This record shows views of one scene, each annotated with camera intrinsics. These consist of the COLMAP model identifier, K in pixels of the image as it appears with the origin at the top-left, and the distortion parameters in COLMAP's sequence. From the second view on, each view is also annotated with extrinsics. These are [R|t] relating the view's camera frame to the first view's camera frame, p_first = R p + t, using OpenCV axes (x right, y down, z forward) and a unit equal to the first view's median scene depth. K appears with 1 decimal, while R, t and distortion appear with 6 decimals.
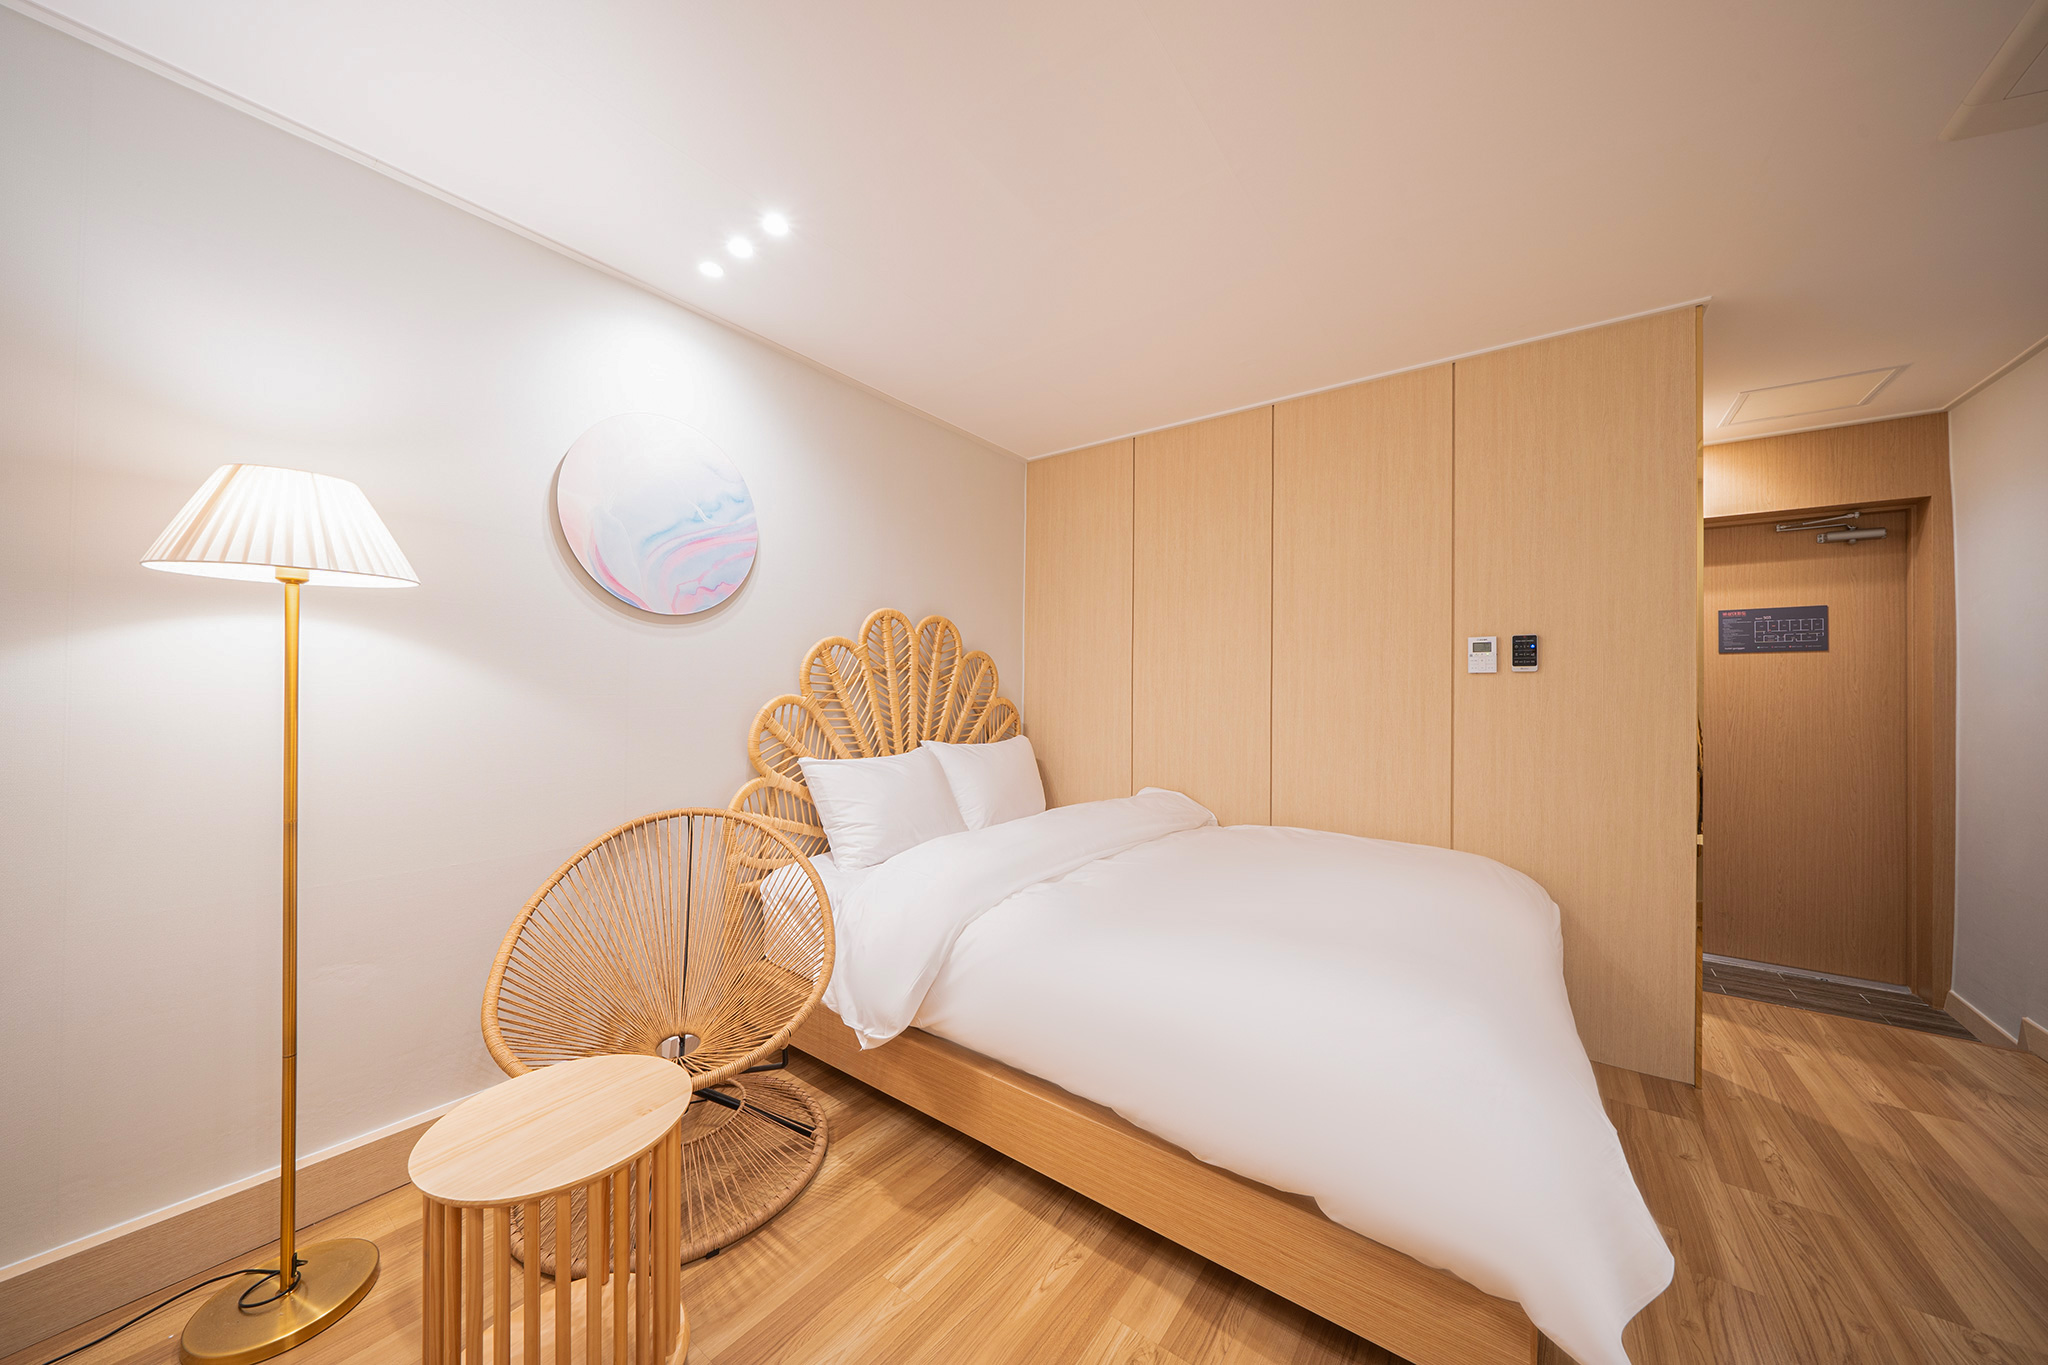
lens RADIAL K [[691.5, 0, 1022.0], [0, 691.5, 687.2], [0, 0, 1]] dist [-0.017376, -0.000053]
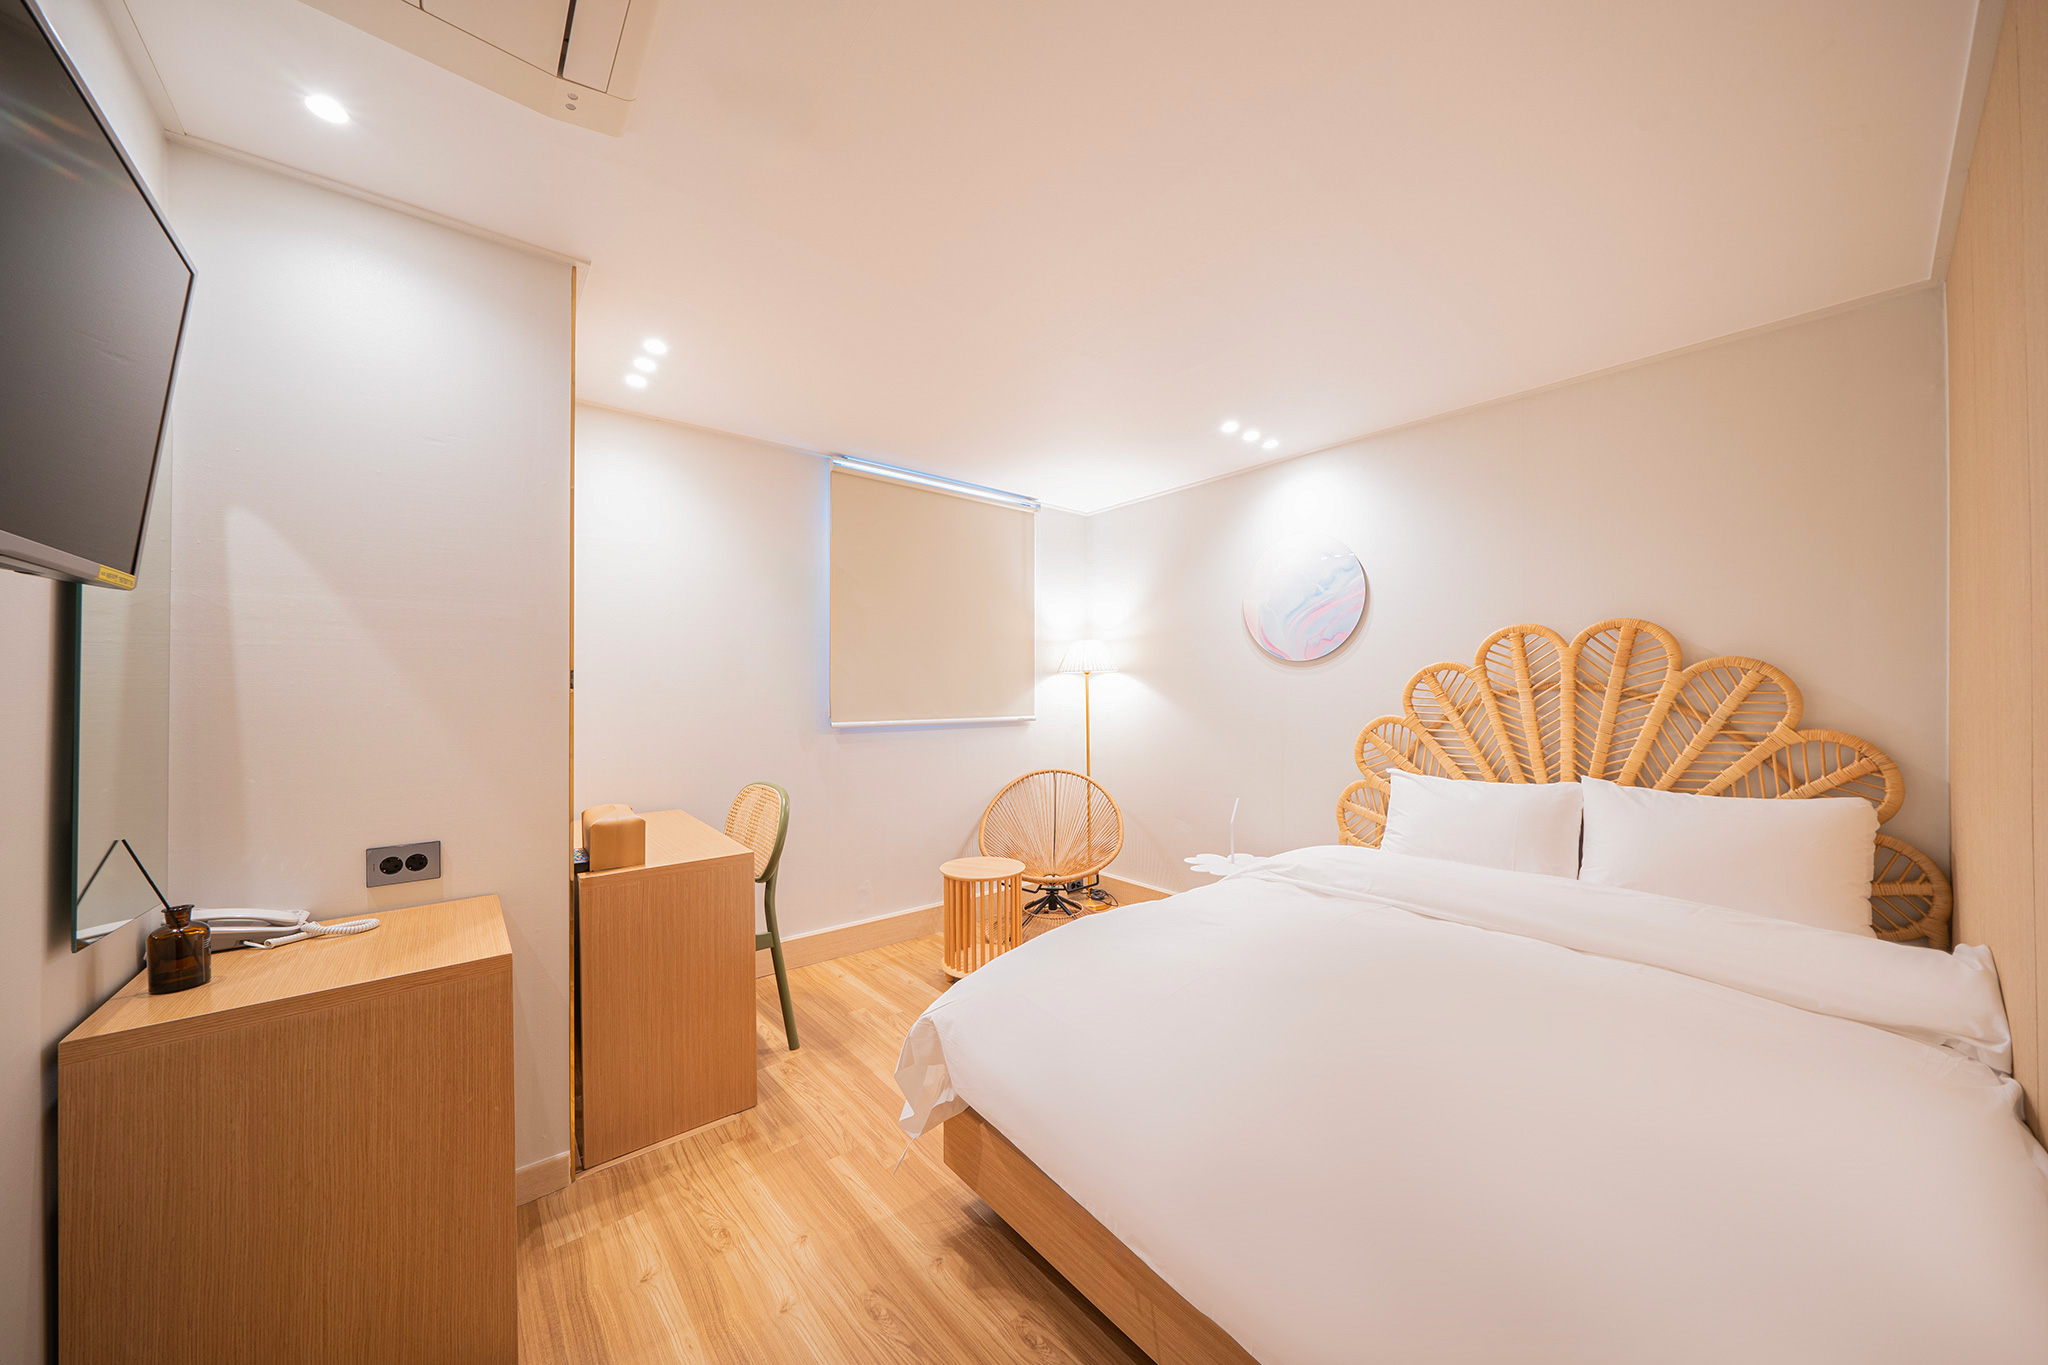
lens RADIAL K [[691.5, 0, 1022.0], [0, 691.5, 687.2], [0, 0, 1]] dist [-0.017376, -0.000053]
pose [[-0.240745, -0.015382, -0.970466, 1.040655], [0.011710, 0.999756, -0.018751, -0.023759], [0.970518, -0.015879, -0.240506, 0.702640]]
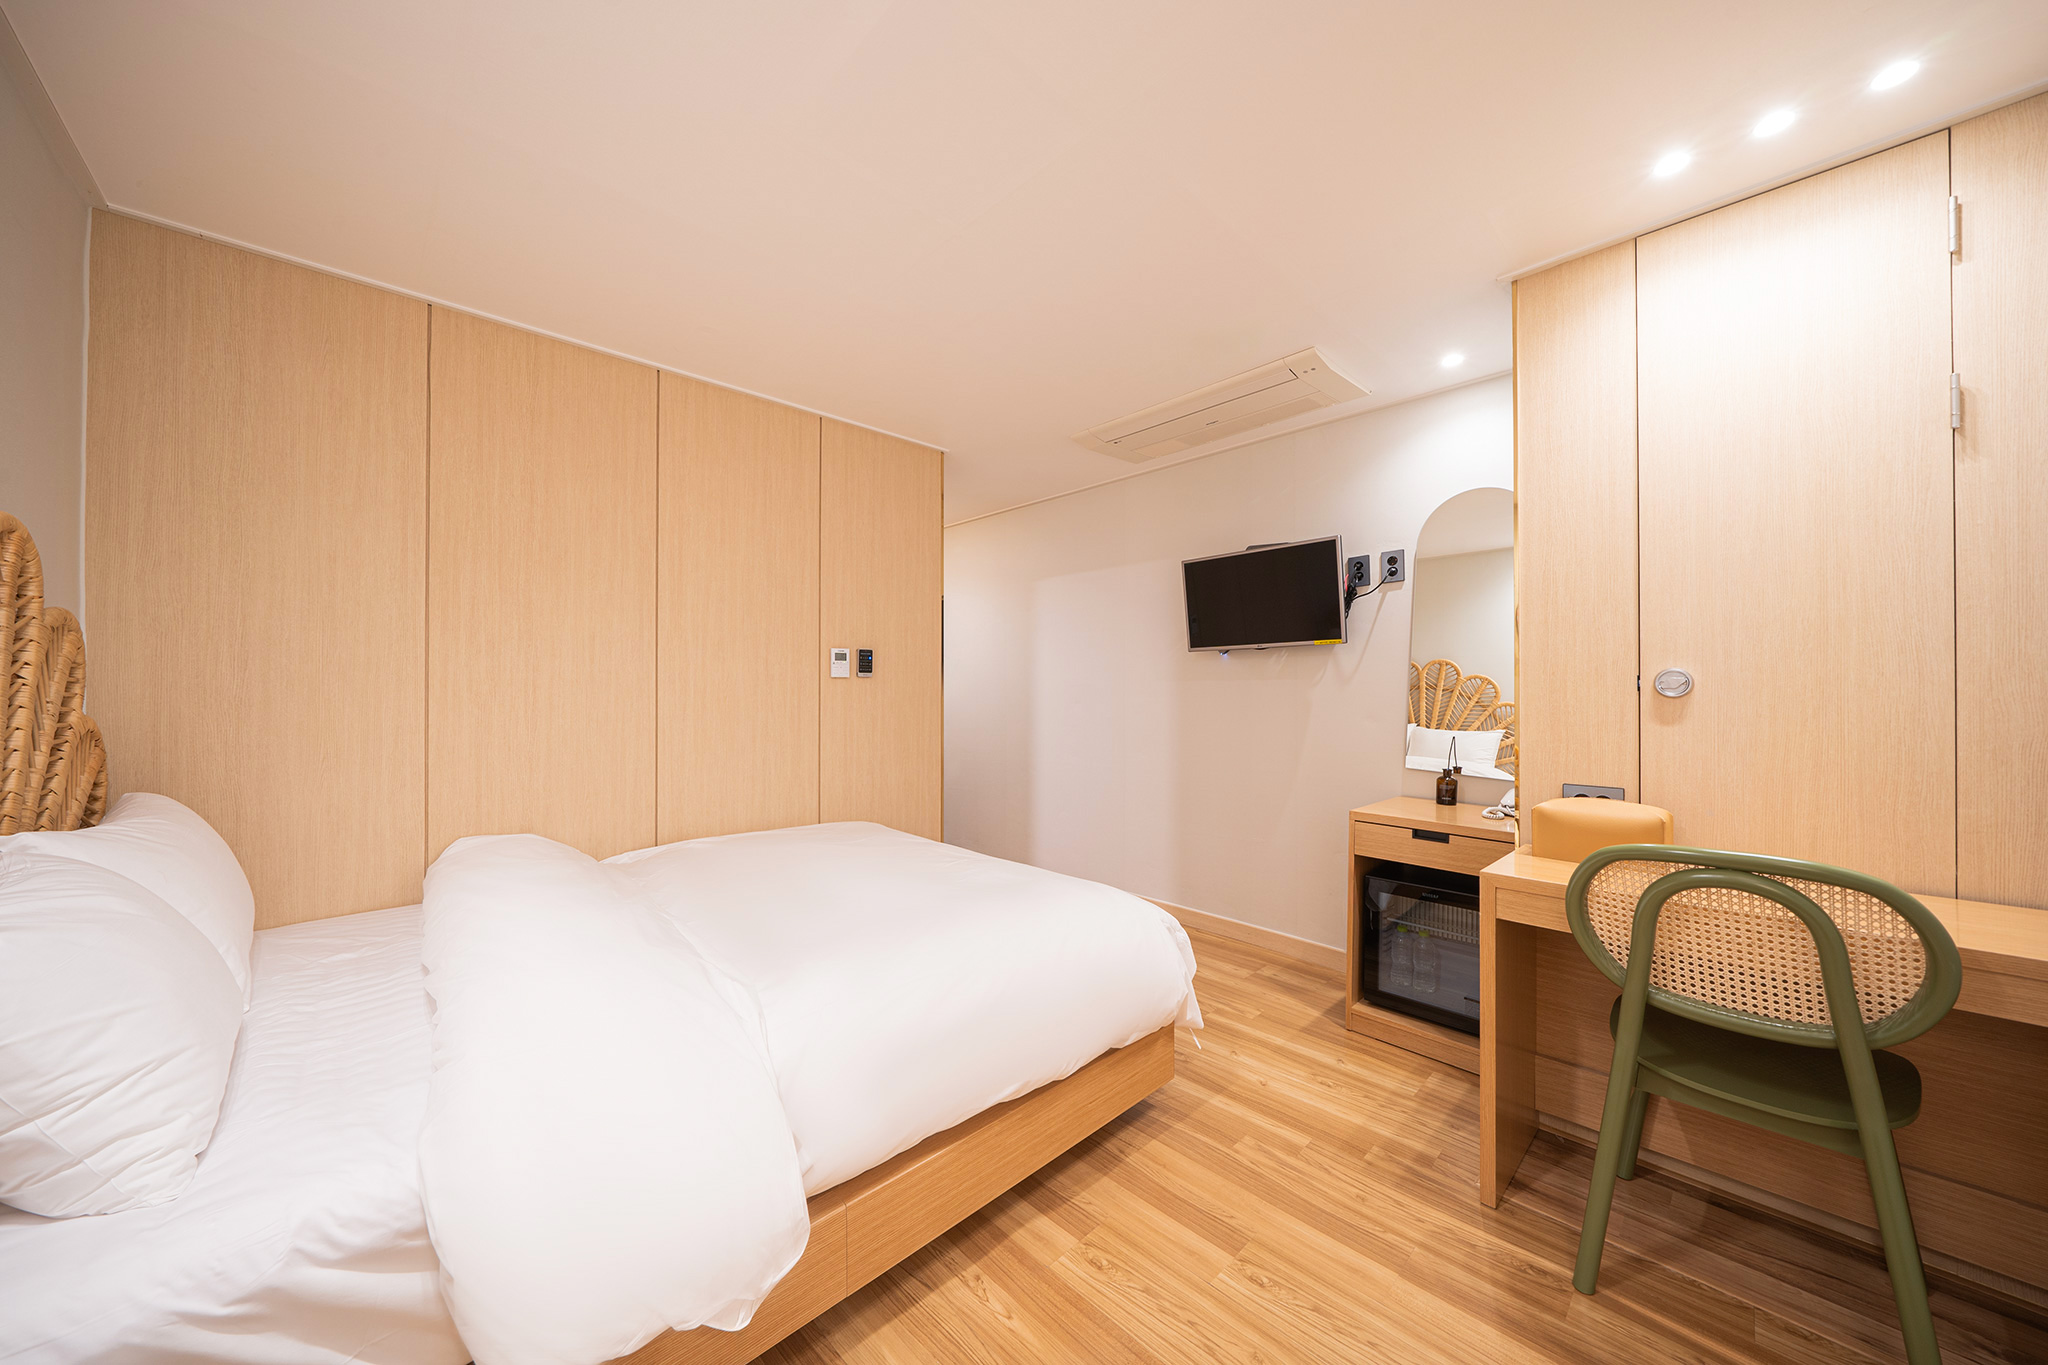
lens RADIAL K [[694.3, 0, 1029.3], [0, 694.3, 685.3], [0, 0, 1]] dist [-0.006754, -0.000249]
pose [[0.161605, -0.006165, 0.986836, -0.546234], [-0.007316, 0.999946, 0.007445, -0.019262], [-0.986828, -0.008423, 0.161551, 0.476135]]
